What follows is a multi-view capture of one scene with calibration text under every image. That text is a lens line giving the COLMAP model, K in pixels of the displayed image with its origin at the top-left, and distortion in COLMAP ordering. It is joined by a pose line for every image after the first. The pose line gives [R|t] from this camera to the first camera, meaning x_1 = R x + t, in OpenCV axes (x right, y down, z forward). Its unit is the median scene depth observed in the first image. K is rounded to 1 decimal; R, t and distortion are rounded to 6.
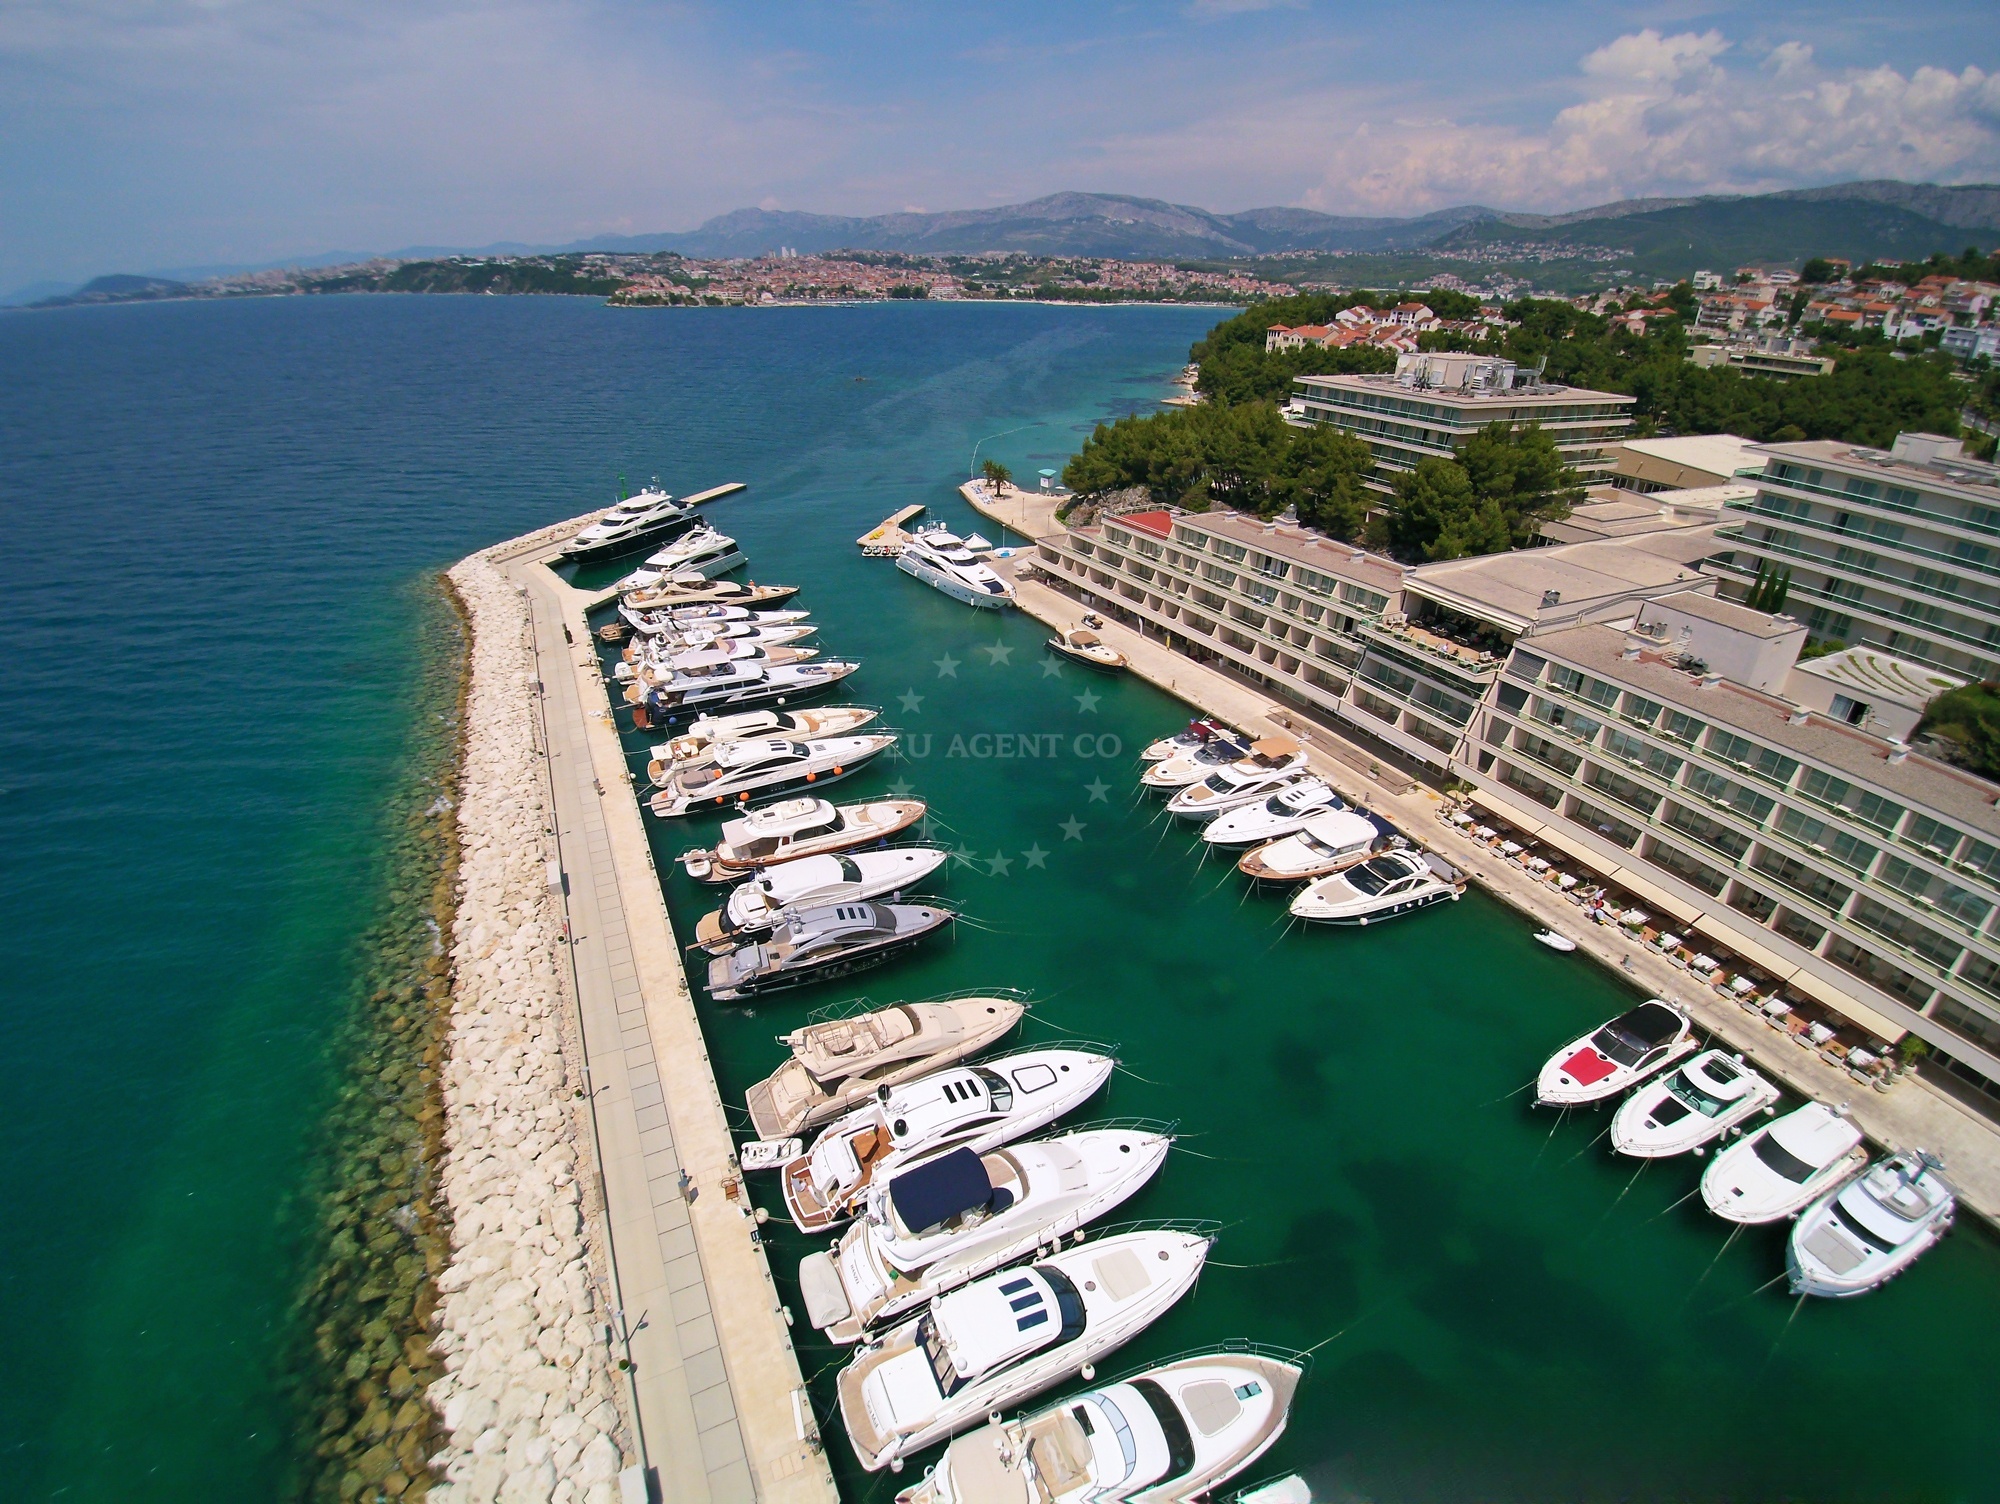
lens RADIAL K [[920.8, 0, 988.0], [0, 920.8, 734.7], [0, 0, 1]] dist [-0.027923, -0.019301]
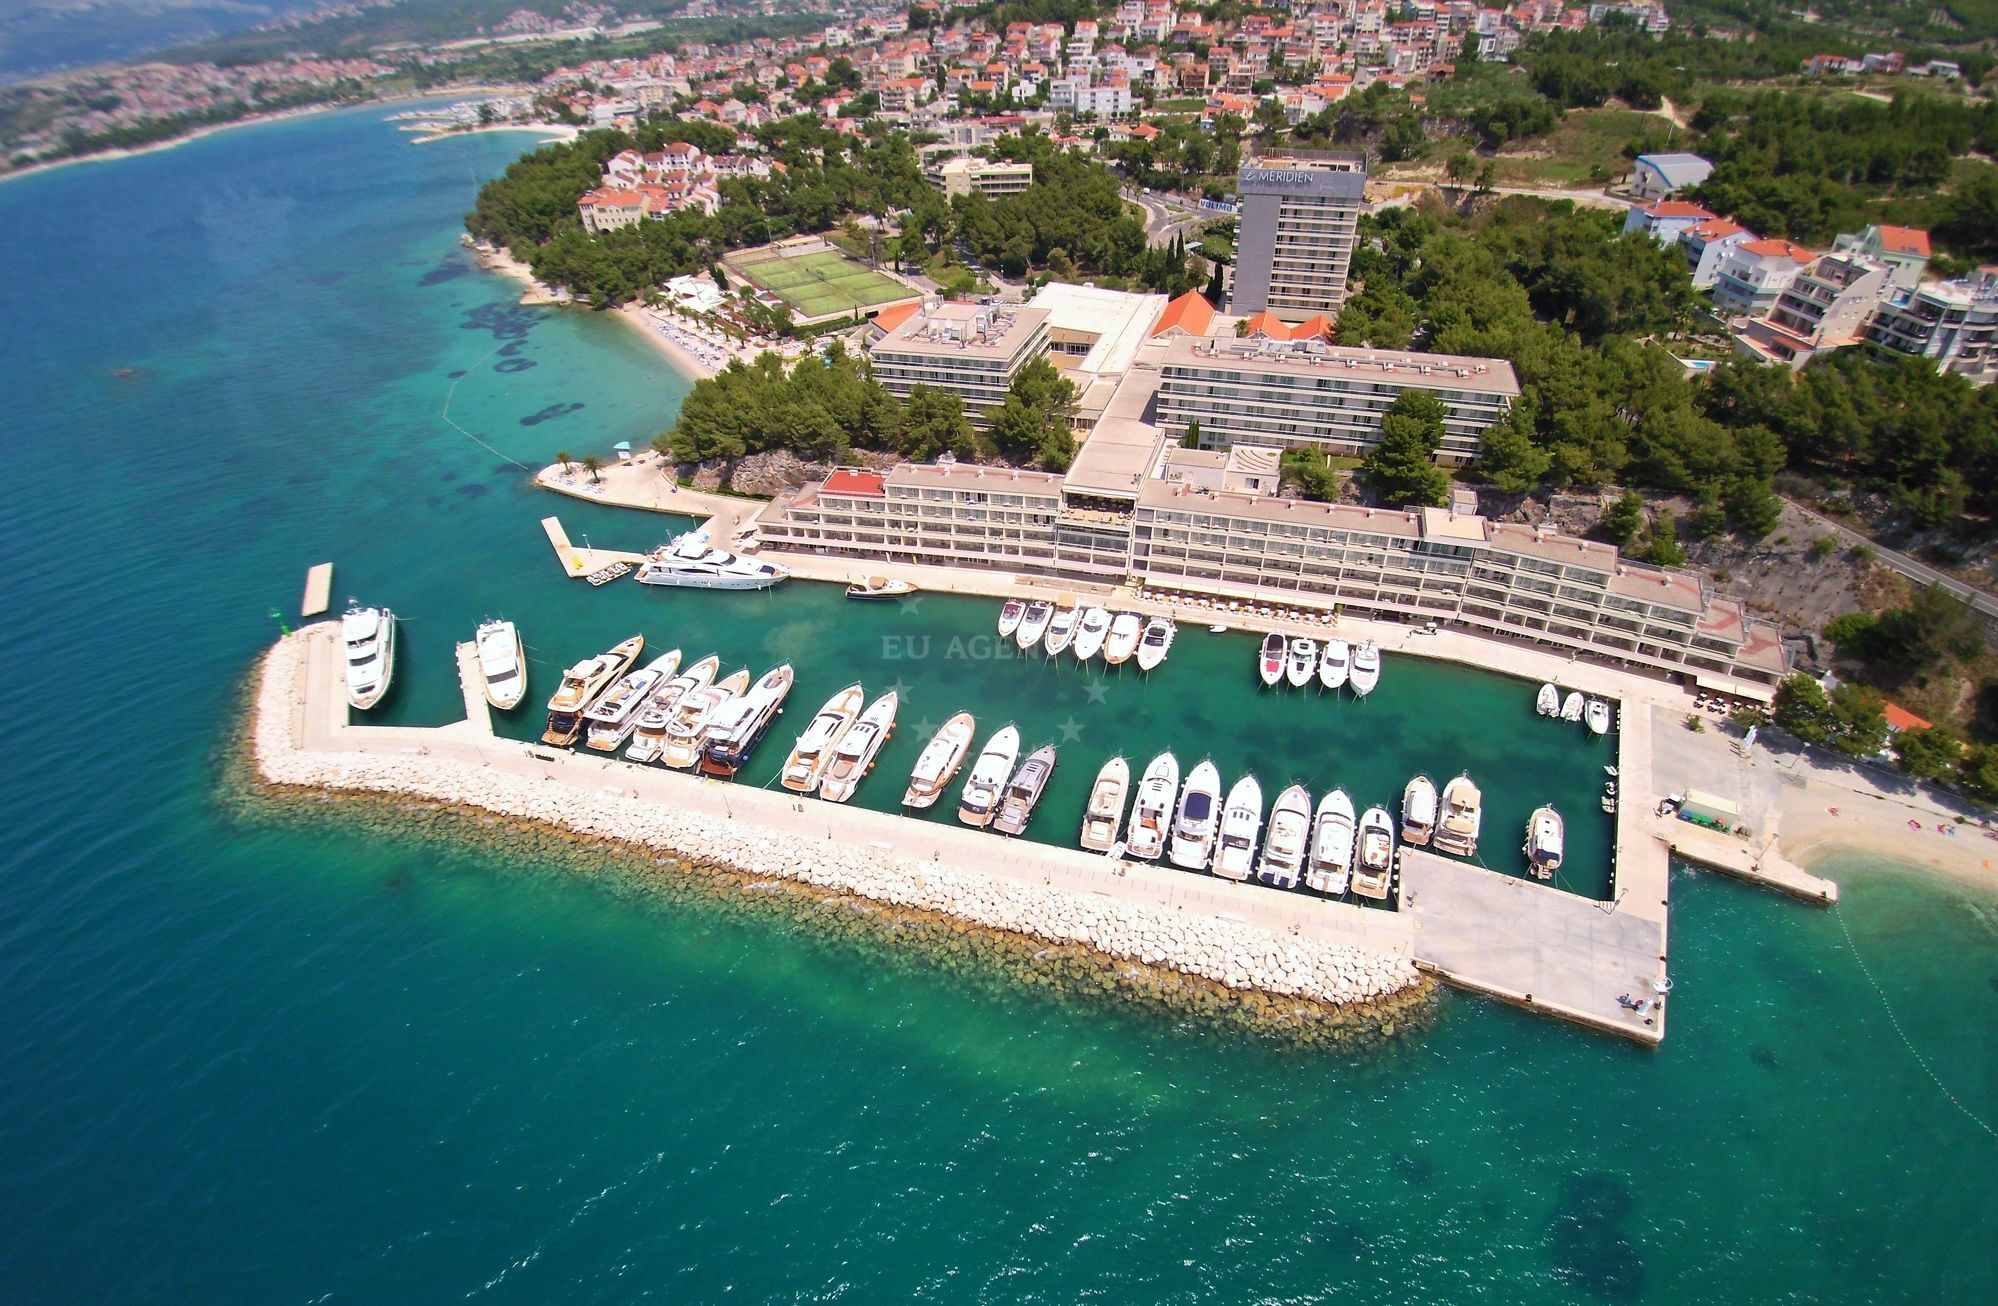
lens RADIAL K [[984.2, 0, 999.1], [0, 984.2, 697.2], [0, 0, 1]] dist [-0.037313, -0.000087]
pose [[0.673054, -0.469043, 0.571837, -0.949480], [0.364129, 0.883128, 0.295796, -0.422680], [-0.643746, 0.009136, 0.765184, -0.423570]]
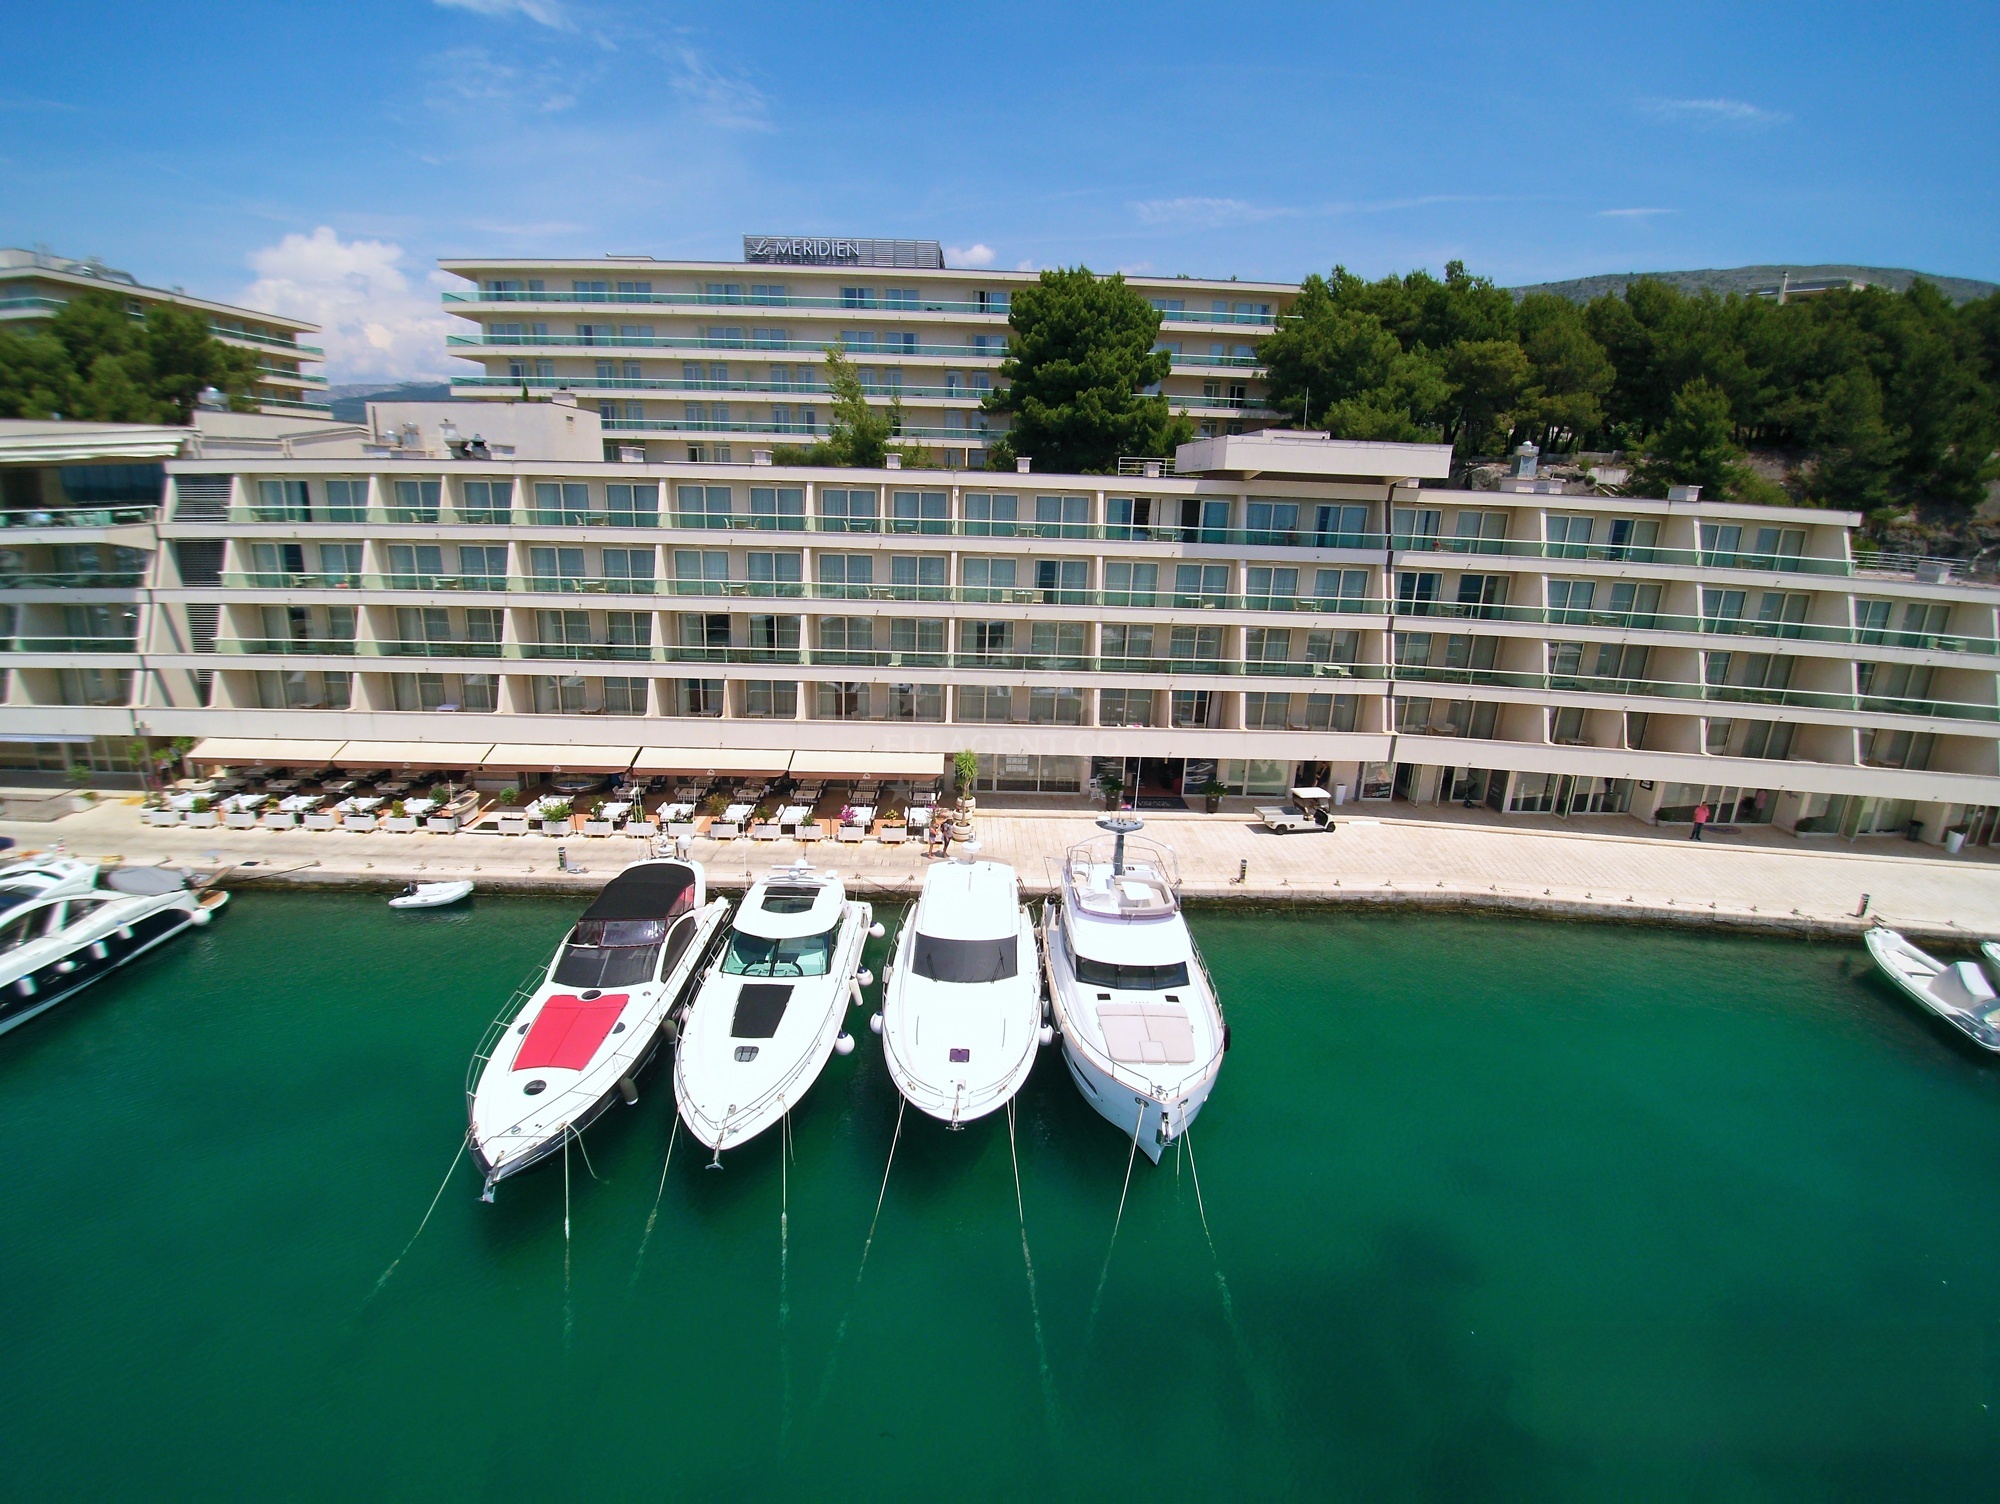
lens RADIAL K [[920.8, 0, 988.0], [0, 920.8, 734.7], [0, 0, 1]] dist [-0.027923, -0.019301]
pose [[0.403709, -0.236285, 0.883849, 0.243221], [0.397942, 0.915250, 0.062915, 0.175418], [-0.823809, 0.326321, 0.463522, 0.361296]]
